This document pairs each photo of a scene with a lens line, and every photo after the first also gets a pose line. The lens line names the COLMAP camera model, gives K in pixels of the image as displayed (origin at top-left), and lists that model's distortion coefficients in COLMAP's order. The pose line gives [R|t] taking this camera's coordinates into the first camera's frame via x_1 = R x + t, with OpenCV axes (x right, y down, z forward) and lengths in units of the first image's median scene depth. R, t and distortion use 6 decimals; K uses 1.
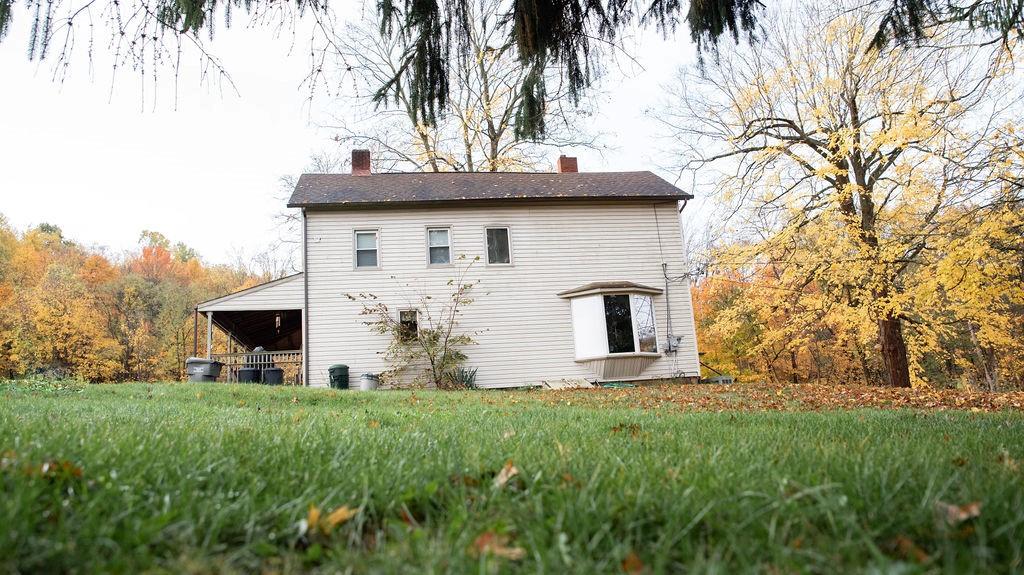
lens RADIAL K [[756.5, 0, 512.0], [0, 756.5, 287.5], [0, 0, 1]] dist [-0.114500, 0.099345]
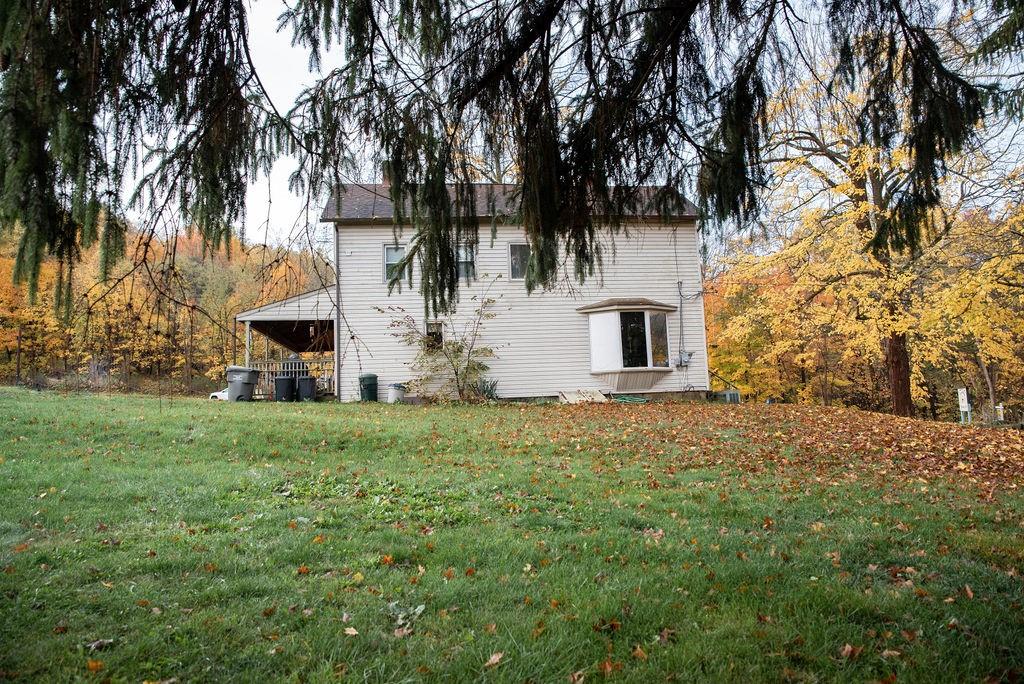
lens RADIAL K [[721.2, 0, 516.9], [0, 721.2, 337.3], [0, 0, 1]] dist [-0.115894, 0.091466]
pose [[0.999258, 0.027828, -0.026641, 0.005524], [-0.024648, 0.993285, 0.113038, -0.063189], [0.029608, -0.112297, 0.993233, -0.000660]]
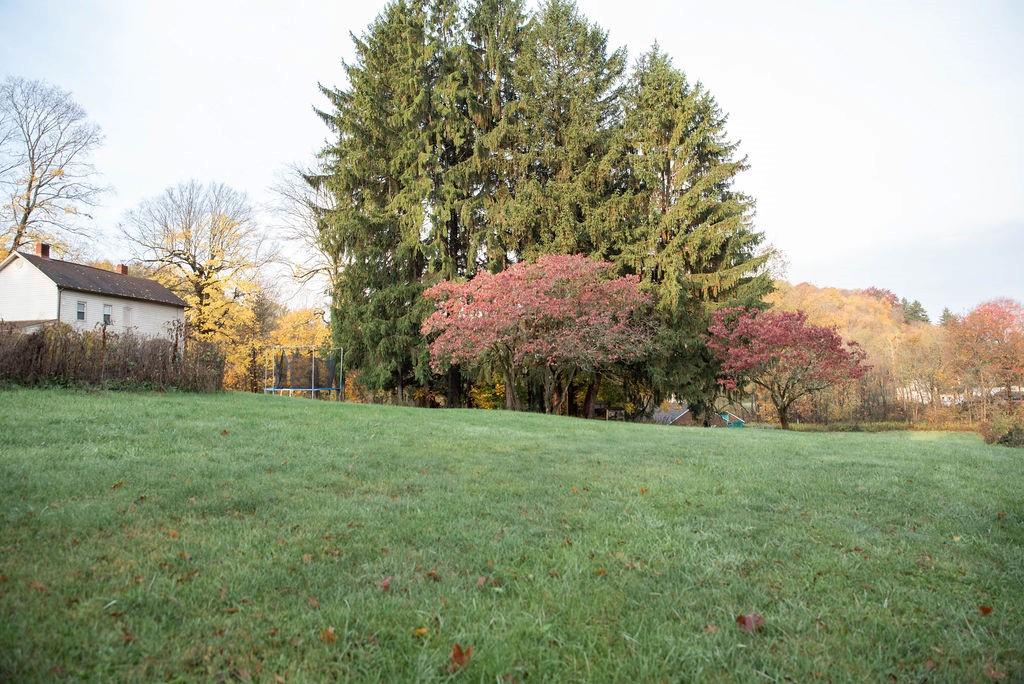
lens RADIAL K [[721.2, 0, 516.9], [0, 721.2, 337.3], [0, 0, 1]] dist [-0.115894, 0.091466]
pose [[0.378431, 0.136417, 0.915522, -1.486871], [-0.225593, 0.972848, -0.051710, -0.151566], [-0.897718, -0.186967, 0.398931, -0.887957]]
